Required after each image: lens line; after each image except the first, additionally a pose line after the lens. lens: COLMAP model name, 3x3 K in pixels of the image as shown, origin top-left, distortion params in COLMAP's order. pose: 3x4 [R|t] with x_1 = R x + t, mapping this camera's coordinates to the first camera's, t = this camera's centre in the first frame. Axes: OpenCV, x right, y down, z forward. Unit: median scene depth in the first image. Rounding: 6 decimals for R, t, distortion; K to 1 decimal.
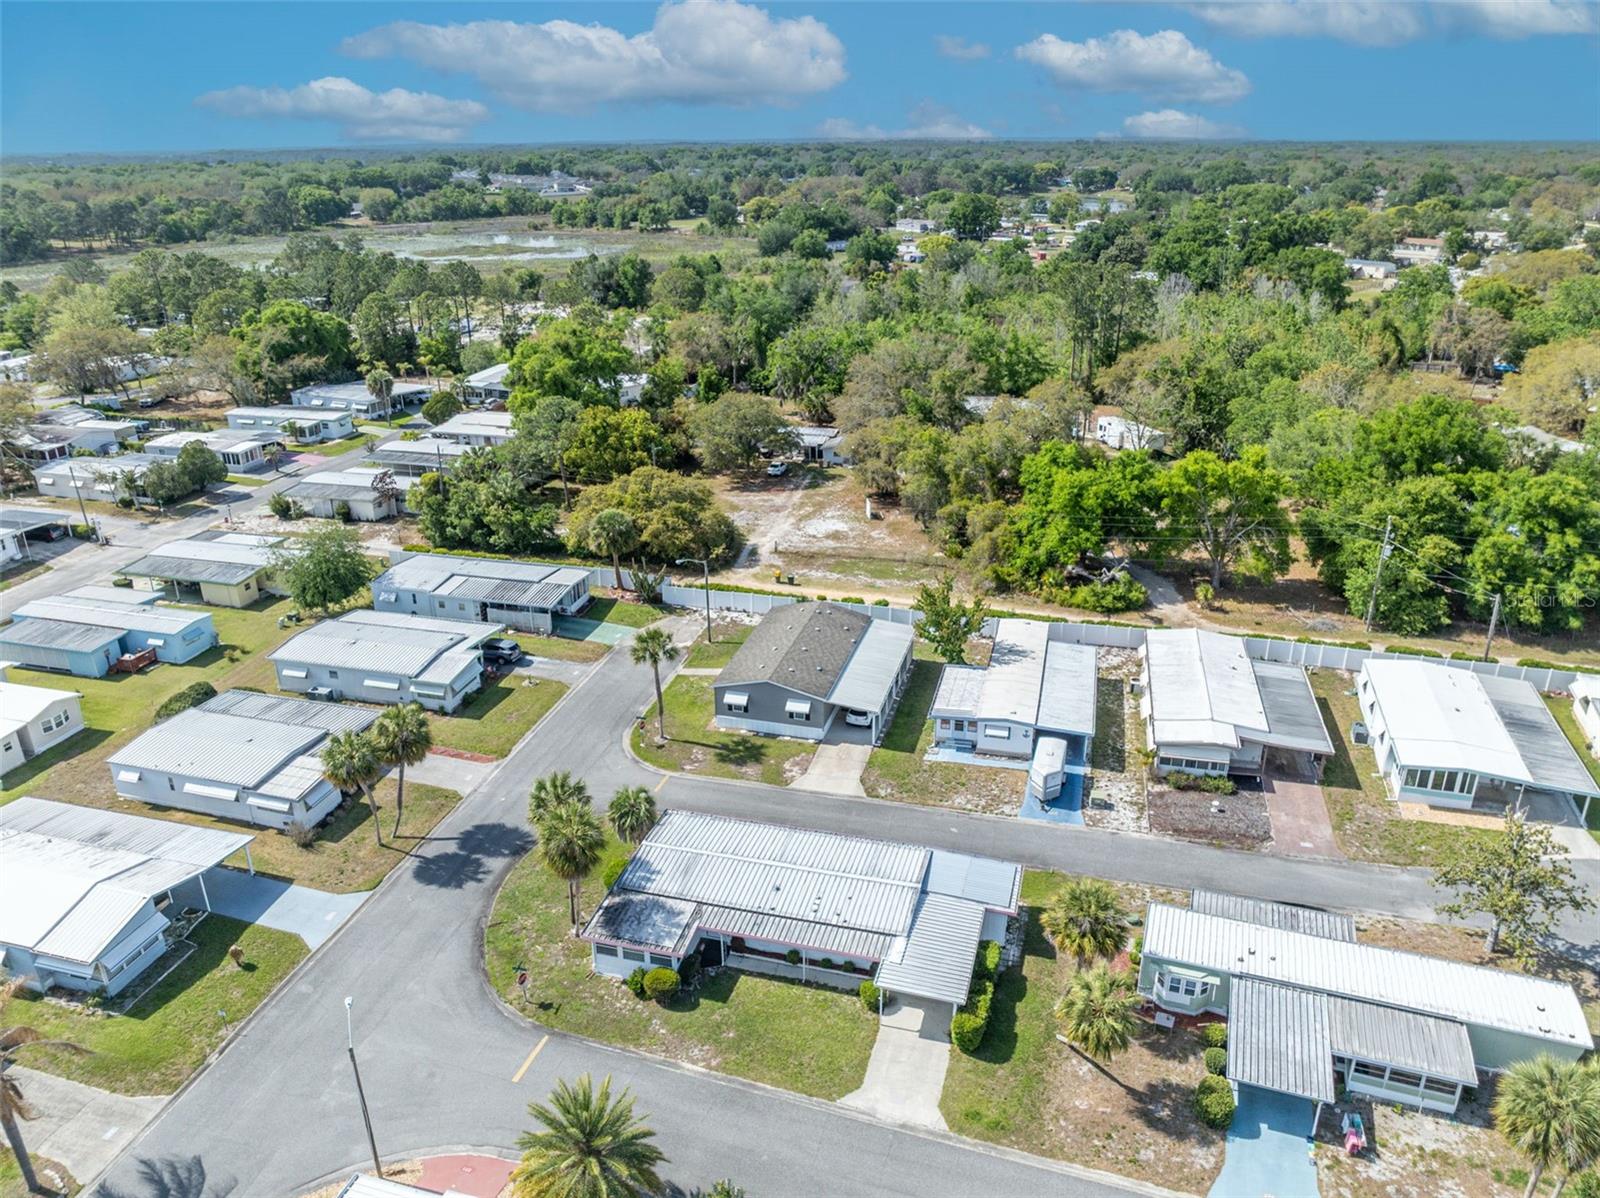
lens RADIAL K [[1127.7, 0, 796.3], [0, 1127.7, 600.9], [0, 0, 1]] dist [-0.039845, 0.010821]
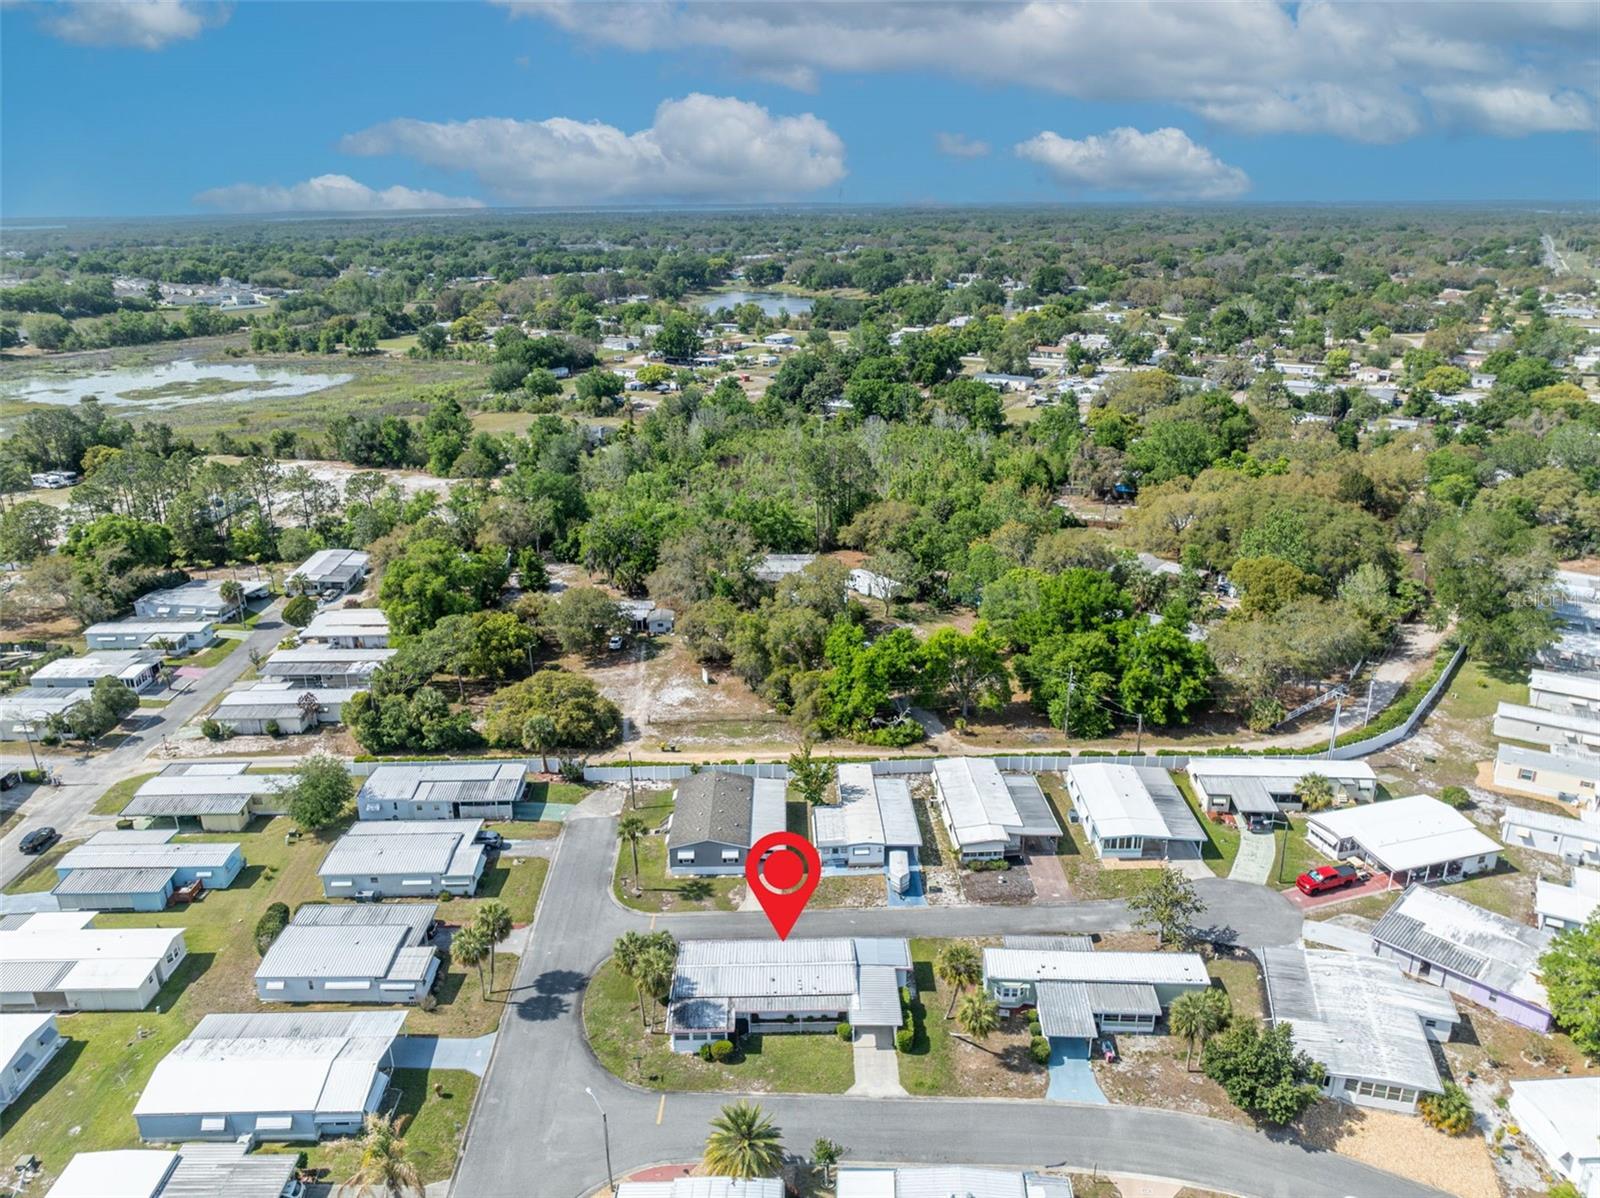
lens RADIAL K [[1127.7, 0, 796.8], [0, 1127.7, 602.5], [0, 0, 1]] dist [-0.039845, 0.010821]
pose [[0.959085, -0.097766, 0.265702, -0.239668], [0.111070, 0.993179, -0.035477, -0.150477], [-0.260422, 0.063537, 0.963402, -0.409922]]
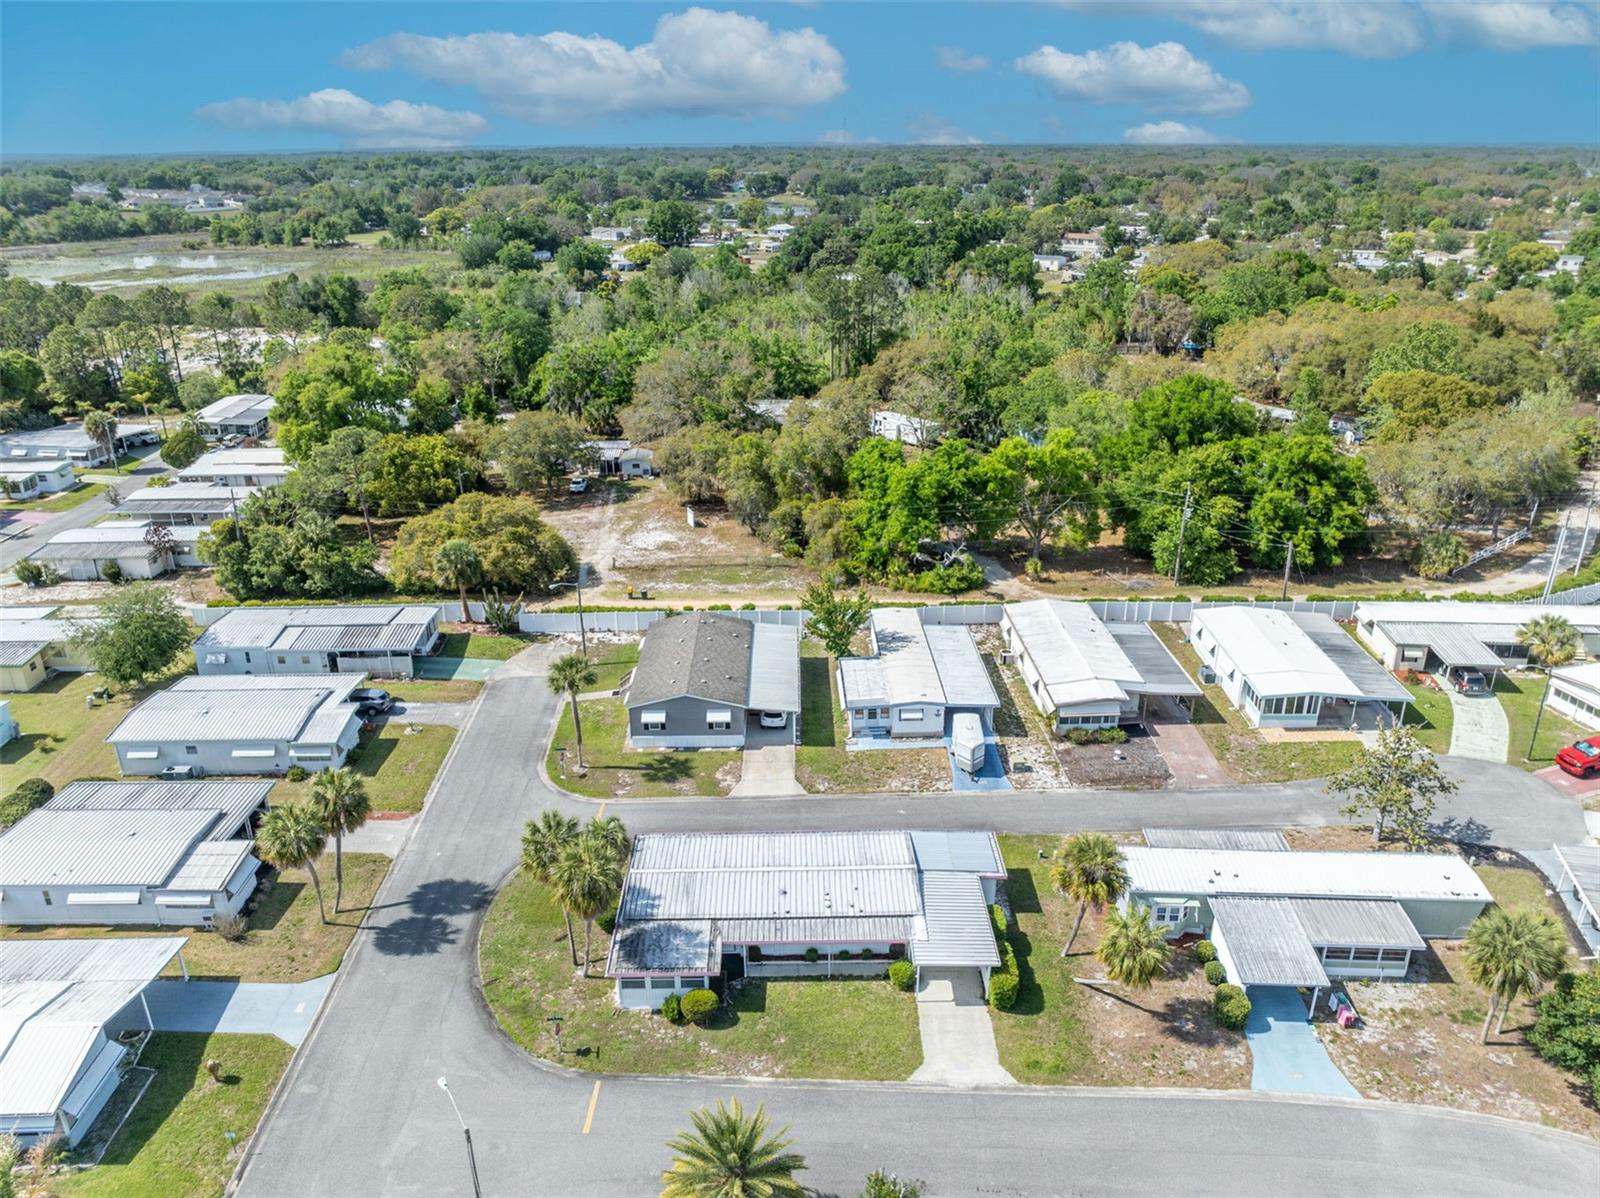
lens RADIAL K [[1127.7, 0, 798.5], [0, 1127.7, 602.2], [0, 0, 1]] dist [-0.039845, 0.010821]
pose [[0.959318, -0.105289, 0.261961, -0.158945], [0.106351, 0.994277, 0.010162, -0.008804], [-0.261532, 0.018111, 0.965025, 0.007779]]
